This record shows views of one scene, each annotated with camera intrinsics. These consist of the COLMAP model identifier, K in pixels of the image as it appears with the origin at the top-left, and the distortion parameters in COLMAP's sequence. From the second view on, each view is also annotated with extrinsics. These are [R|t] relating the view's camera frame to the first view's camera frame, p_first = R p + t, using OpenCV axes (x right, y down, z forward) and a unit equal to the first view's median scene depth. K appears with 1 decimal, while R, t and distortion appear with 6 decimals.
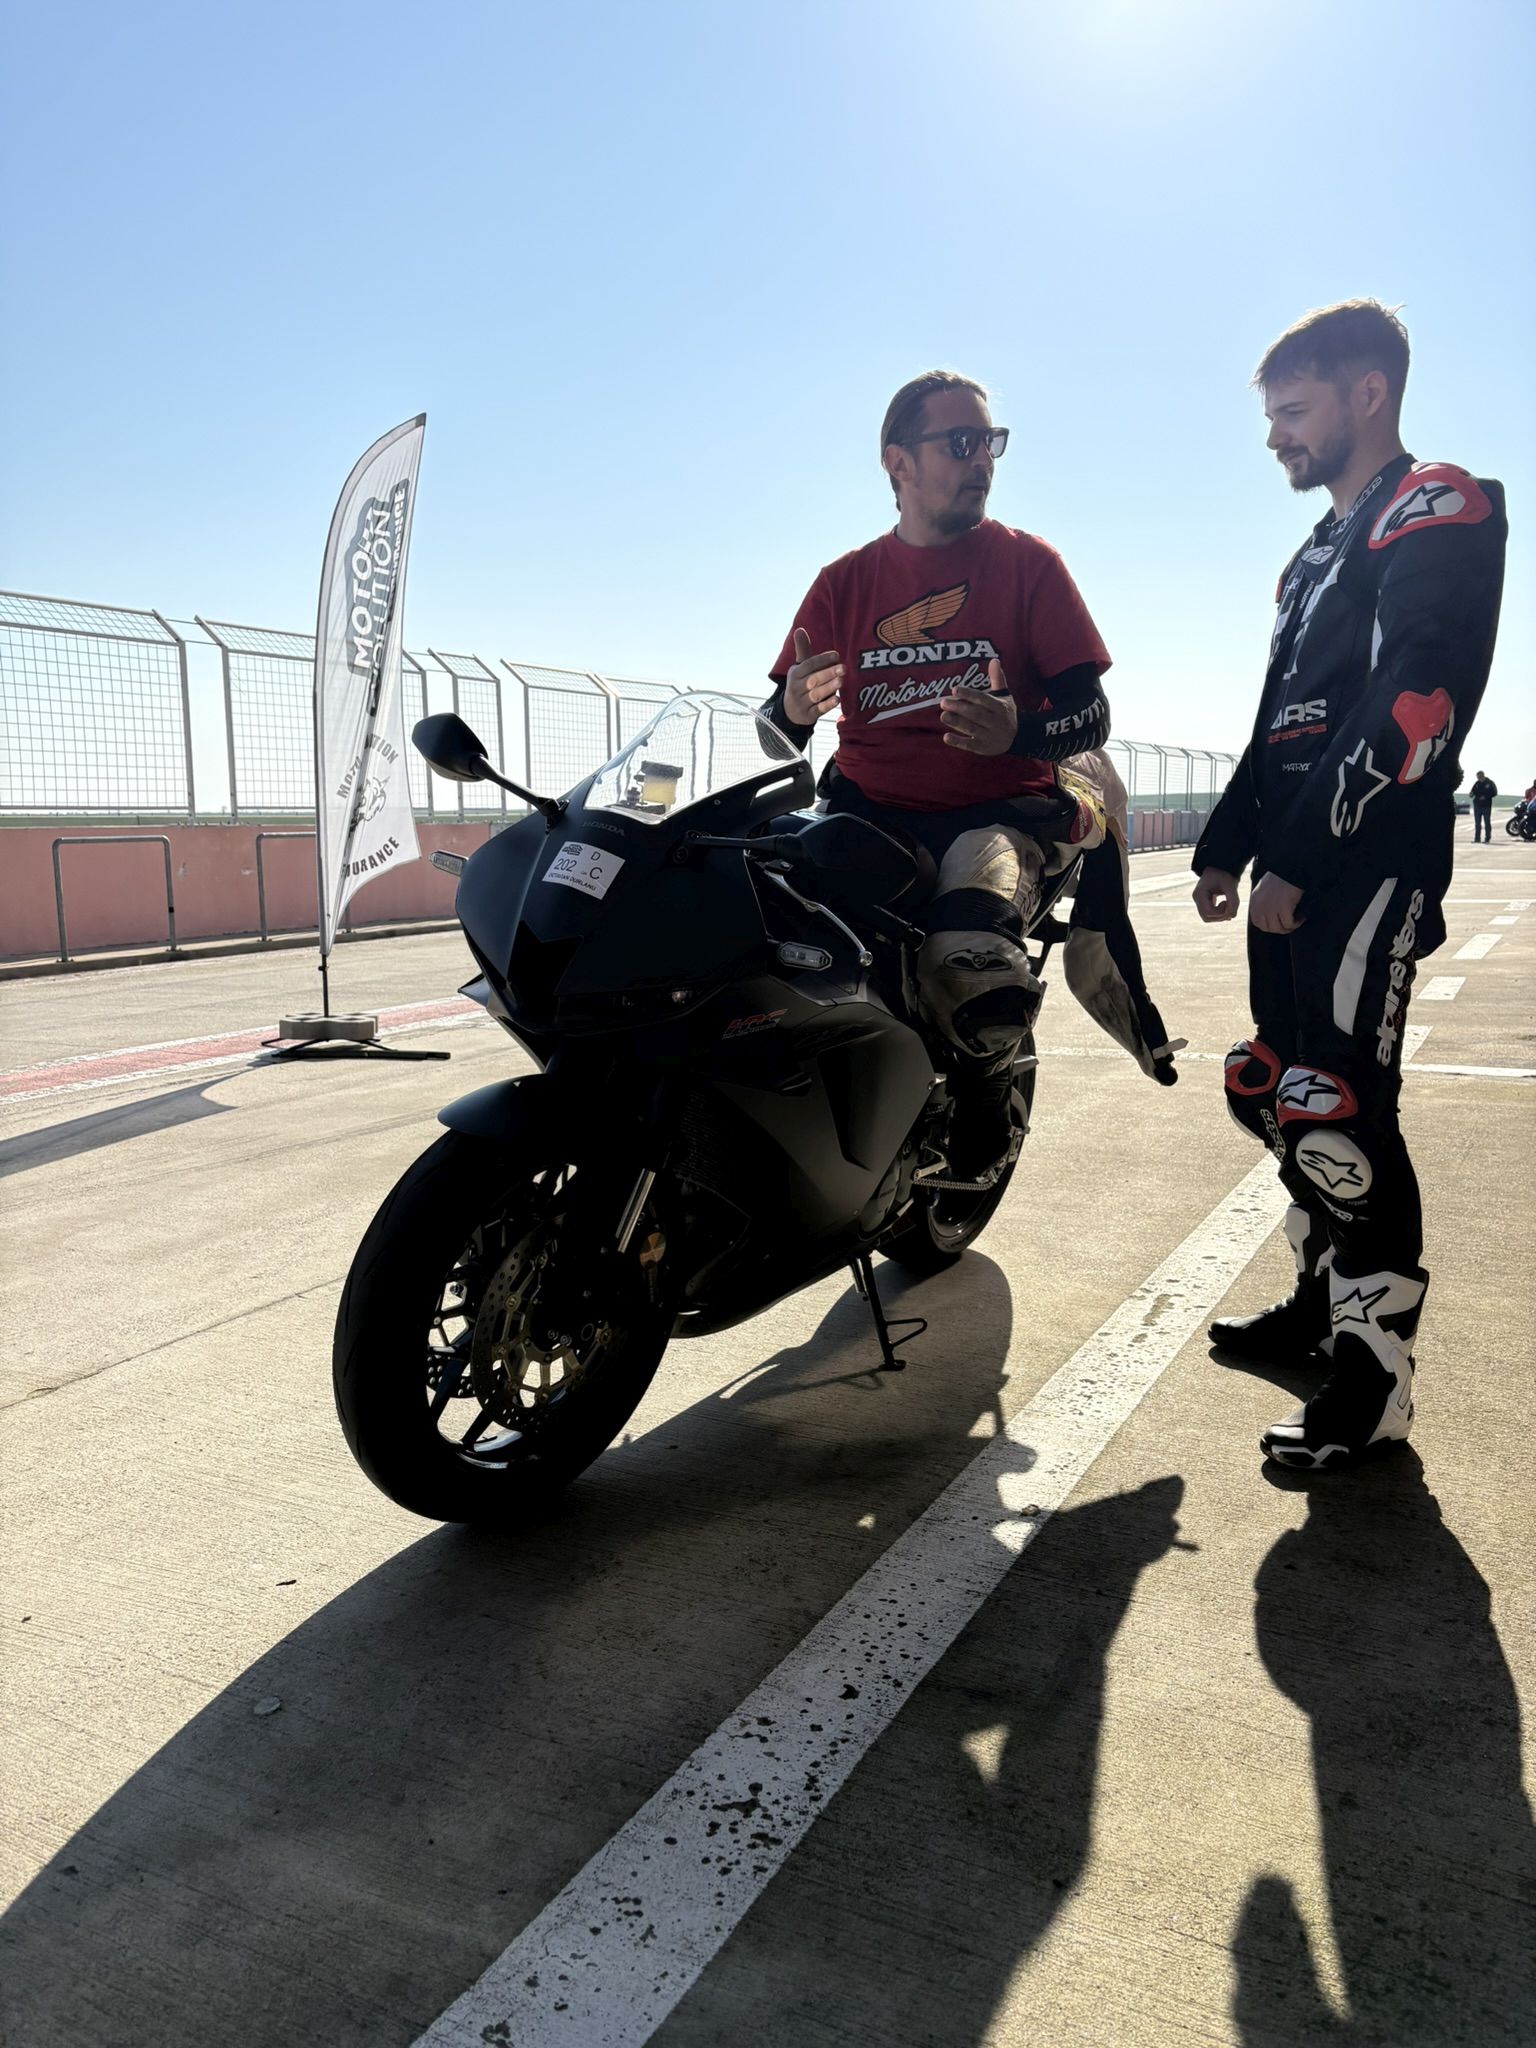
lens RADIAL K [[1541.0, 0, 744.6], [0, 1541.0, 1034.7], [0, 0, 1]] dist [0.024979, -0.003508]
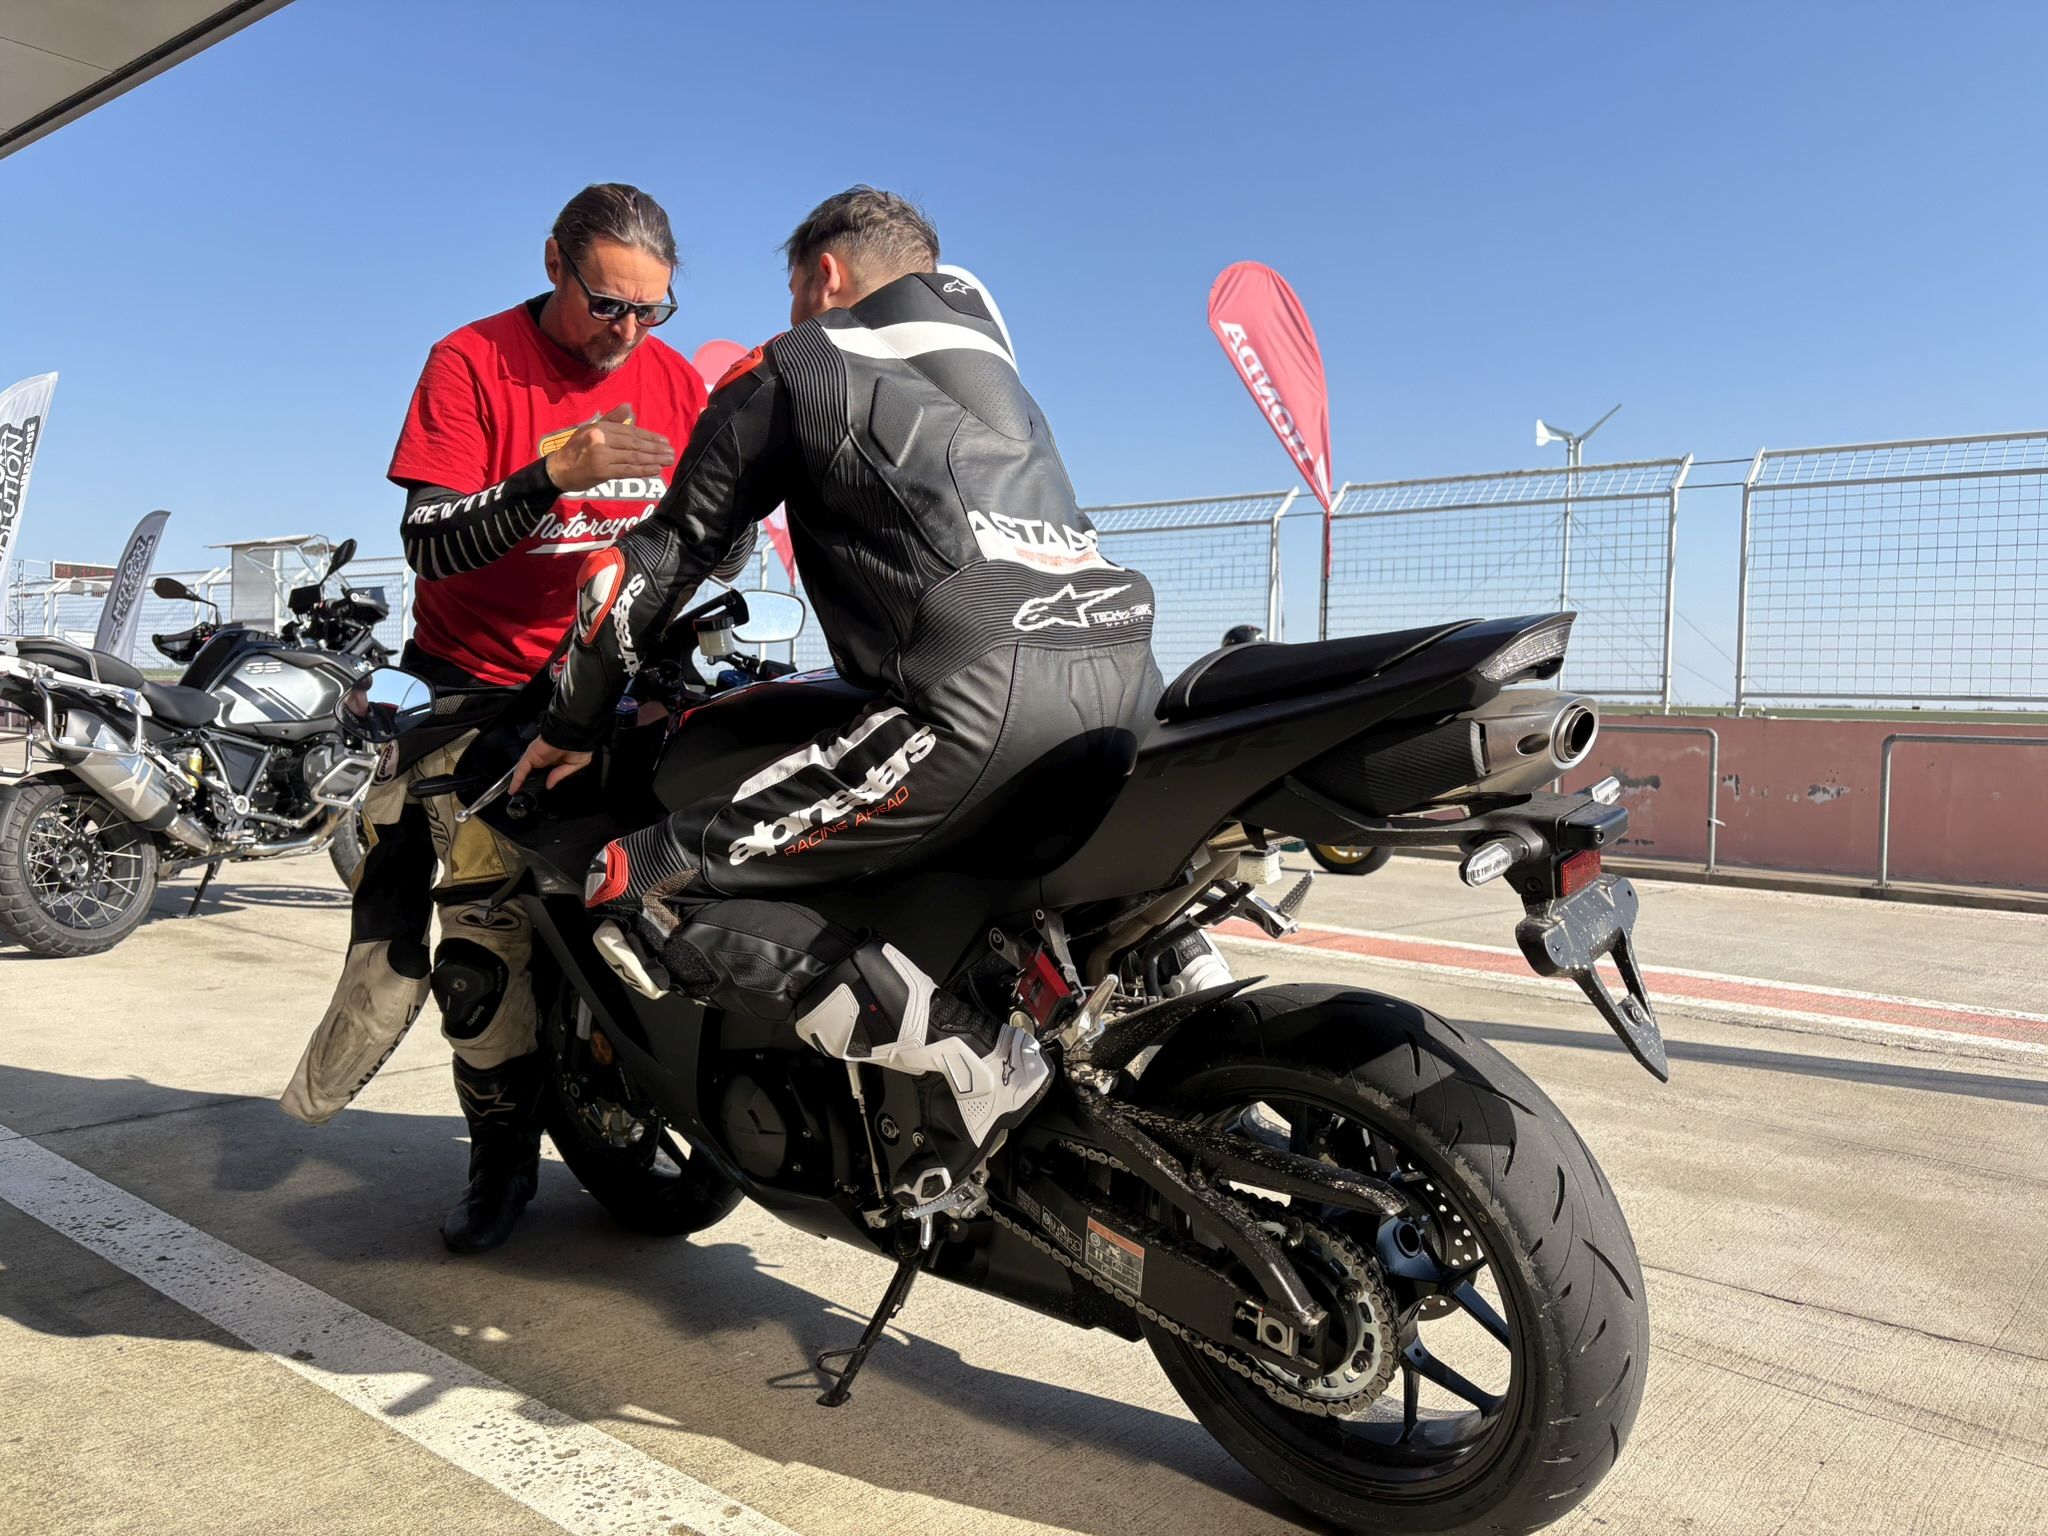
lens RADIAL K [[1547.3, 0, 1047.3], [0, 1547.3, 765.8], [0, 0, 1]] dist [0.049694, -0.053974]
pose [[-0.167540, 0.049423, -0.984626, 0.802321], [-0.160741, 0.984009, 0.076743, -0.161327], [0.972673, 0.171127, -0.156916, 1.166780]]
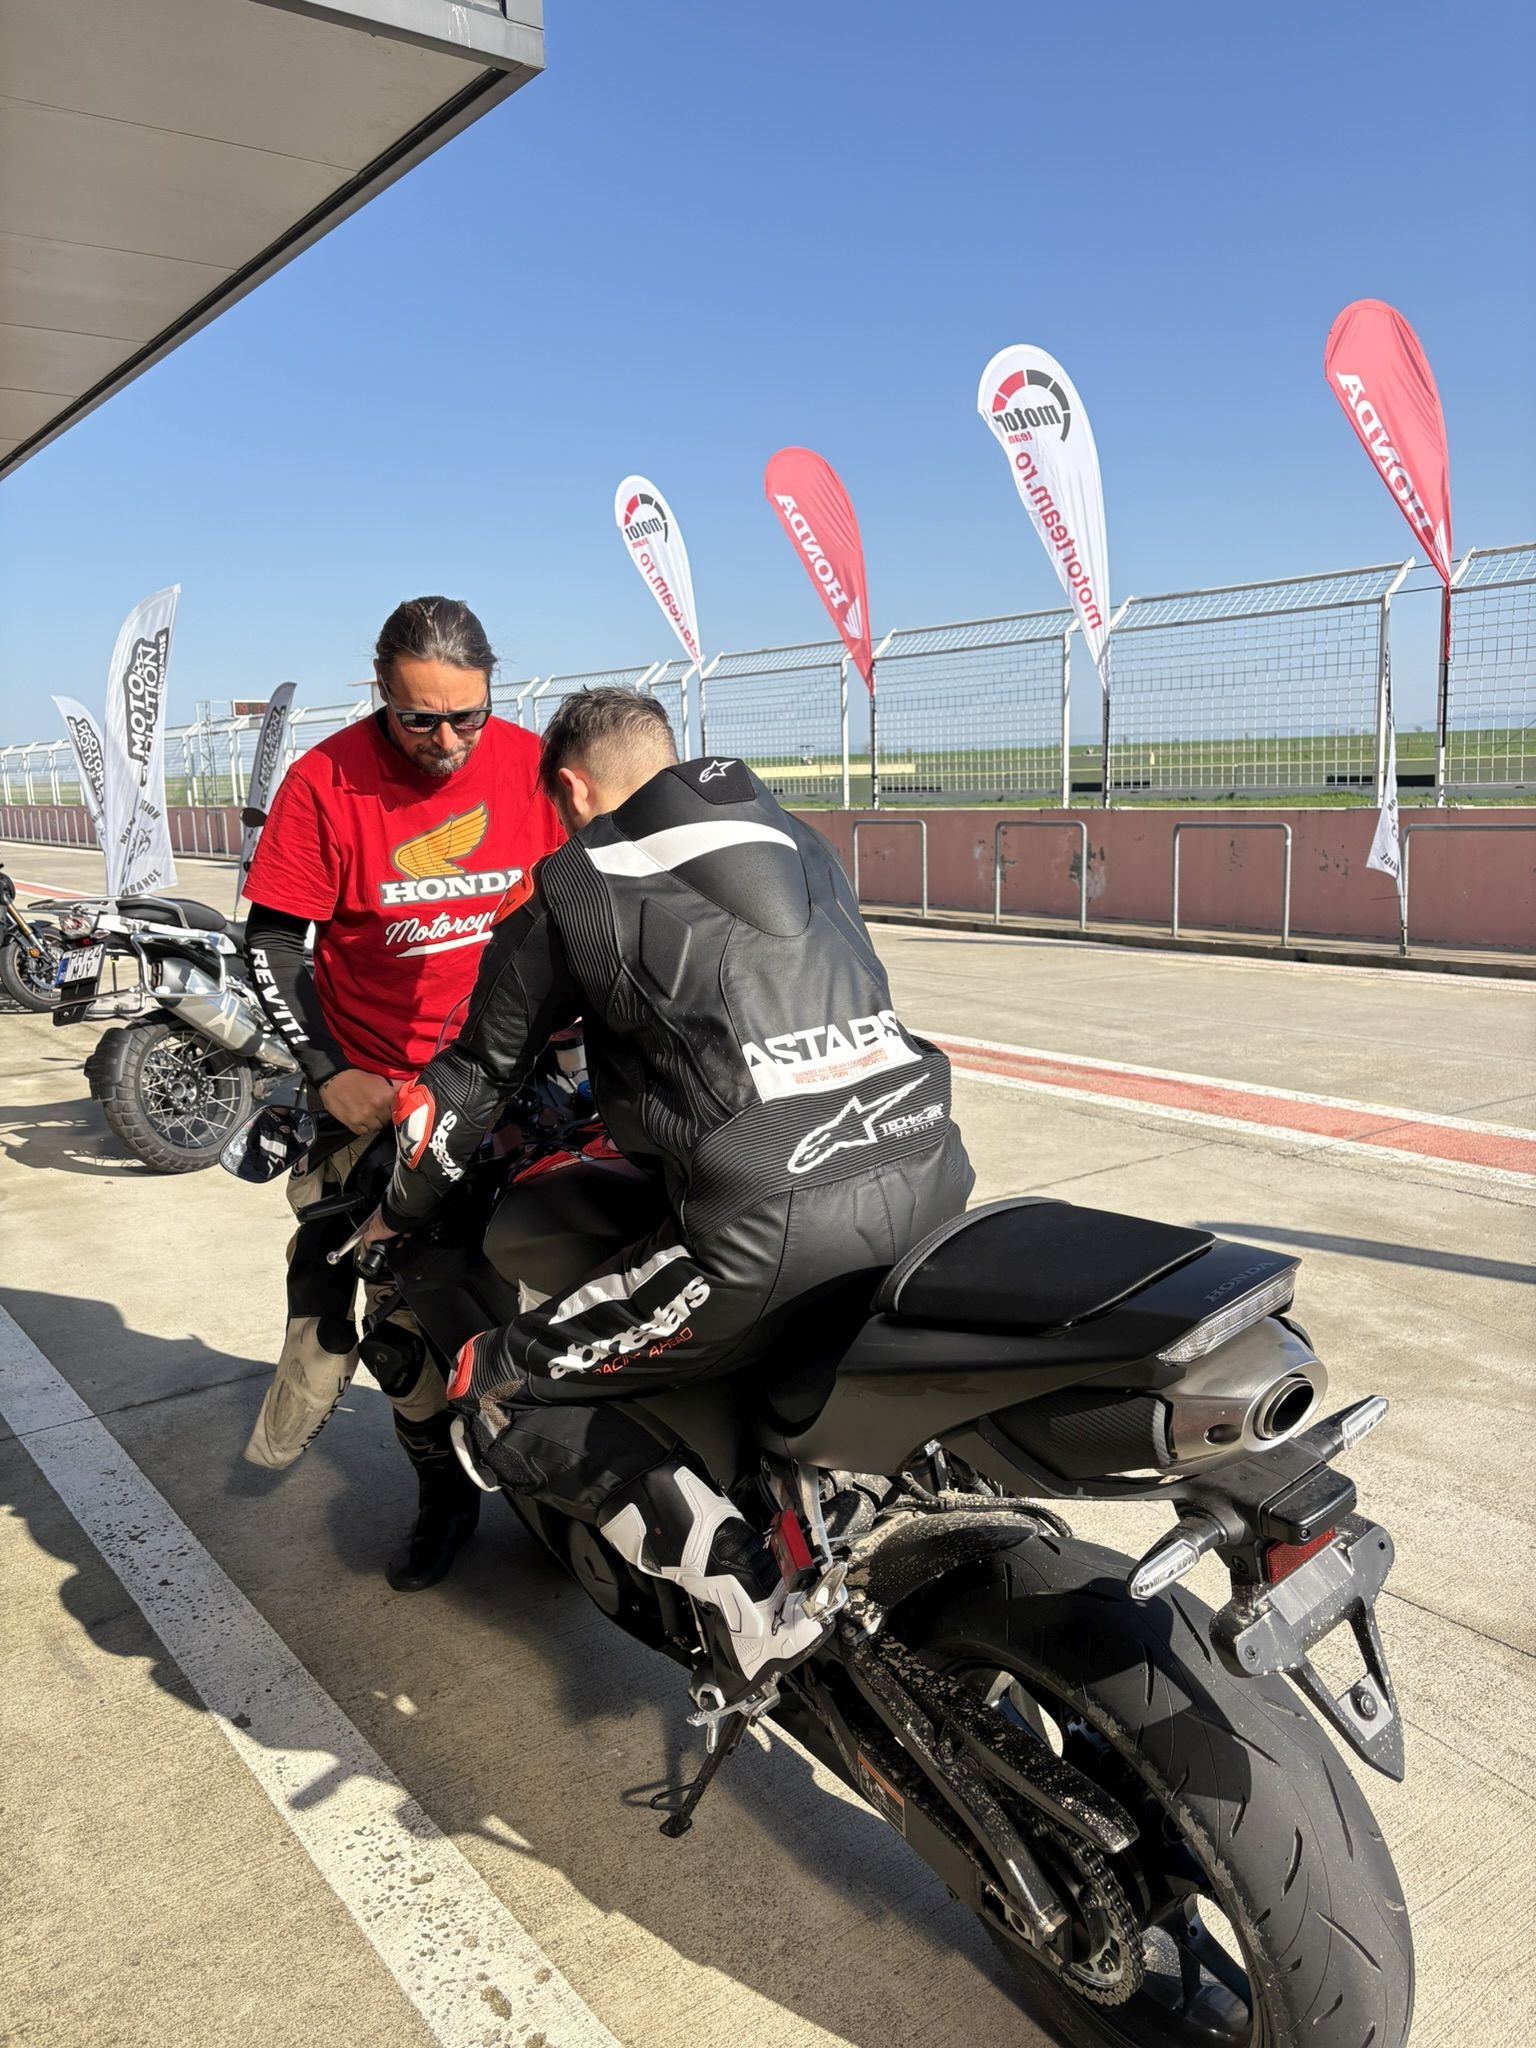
lens RADIAL K [[1550.8, 0, 780.0], [0, 1550.8, 1023.1], [0, 0, 1]] dist [0.034952, -0.026955]
pose [[-0.402362, 0.174566, -0.898683, 0.719483], [-0.092591, 0.968859, 0.229652, -0.359436], [0.910786, 0.175613, -0.373669, 1.268855]]
